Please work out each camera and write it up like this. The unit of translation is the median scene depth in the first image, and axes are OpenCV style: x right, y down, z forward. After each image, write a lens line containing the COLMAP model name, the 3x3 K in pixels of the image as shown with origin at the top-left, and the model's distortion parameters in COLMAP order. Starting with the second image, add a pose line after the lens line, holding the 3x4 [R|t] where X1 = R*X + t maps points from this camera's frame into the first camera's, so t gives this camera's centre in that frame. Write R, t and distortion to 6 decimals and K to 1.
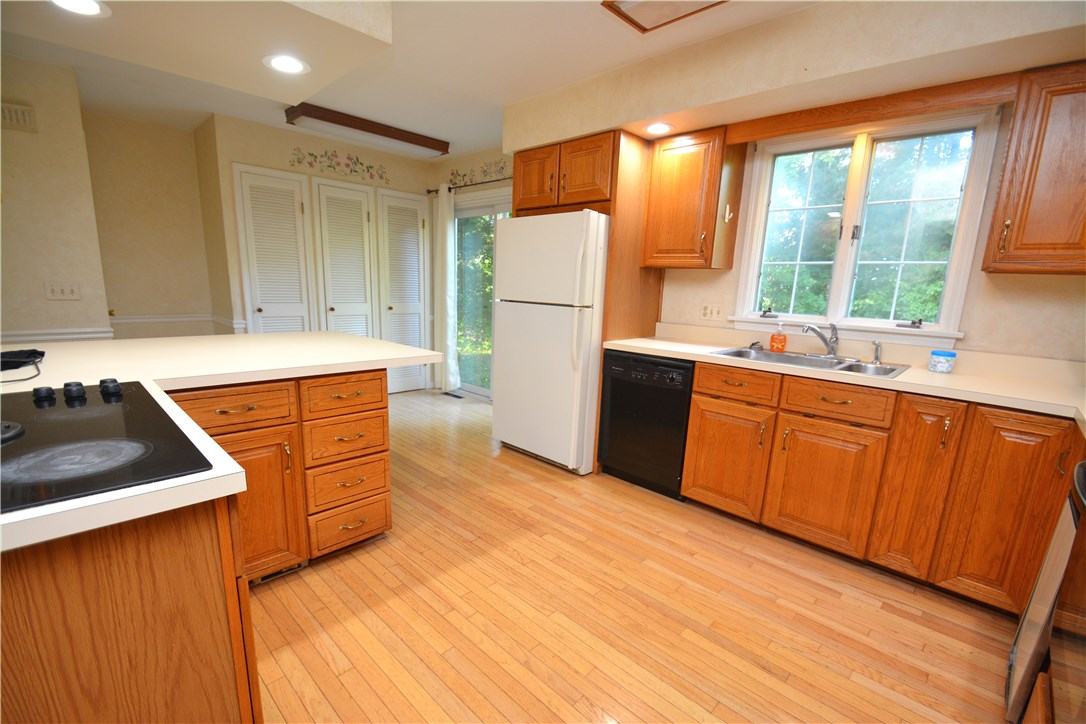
lens RADIAL K [[494.3, 0, 543.0], [0, 494.3, 362.0], [0, 0, 1]] dist [-0.002050, -0.000932]
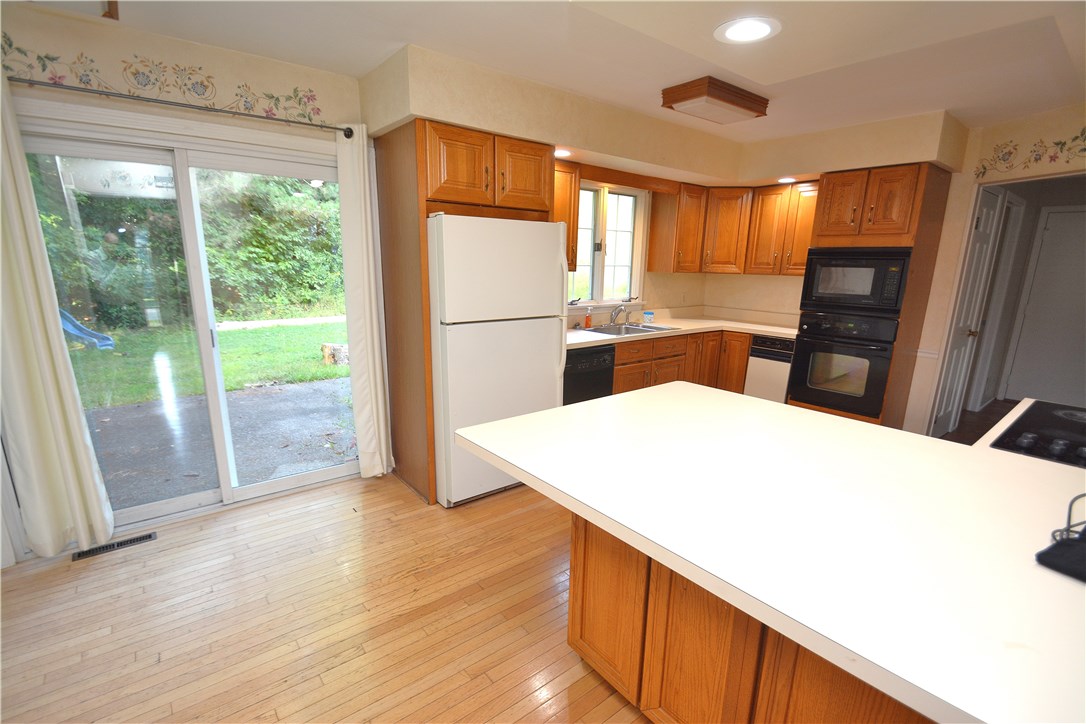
lens RADIAL K [[494.3, 0, 543.0], [0, 494.3, 362.0], [0, 0, 1]] dist [-0.002050, -0.000932]
pose [[0.132551, -0.252926, 0.958362, -0.708873], [0.140487, 0.961927, 0.234436, -0.204611], [-0.981170, 0.103563, 0.163037, 0.667709]]
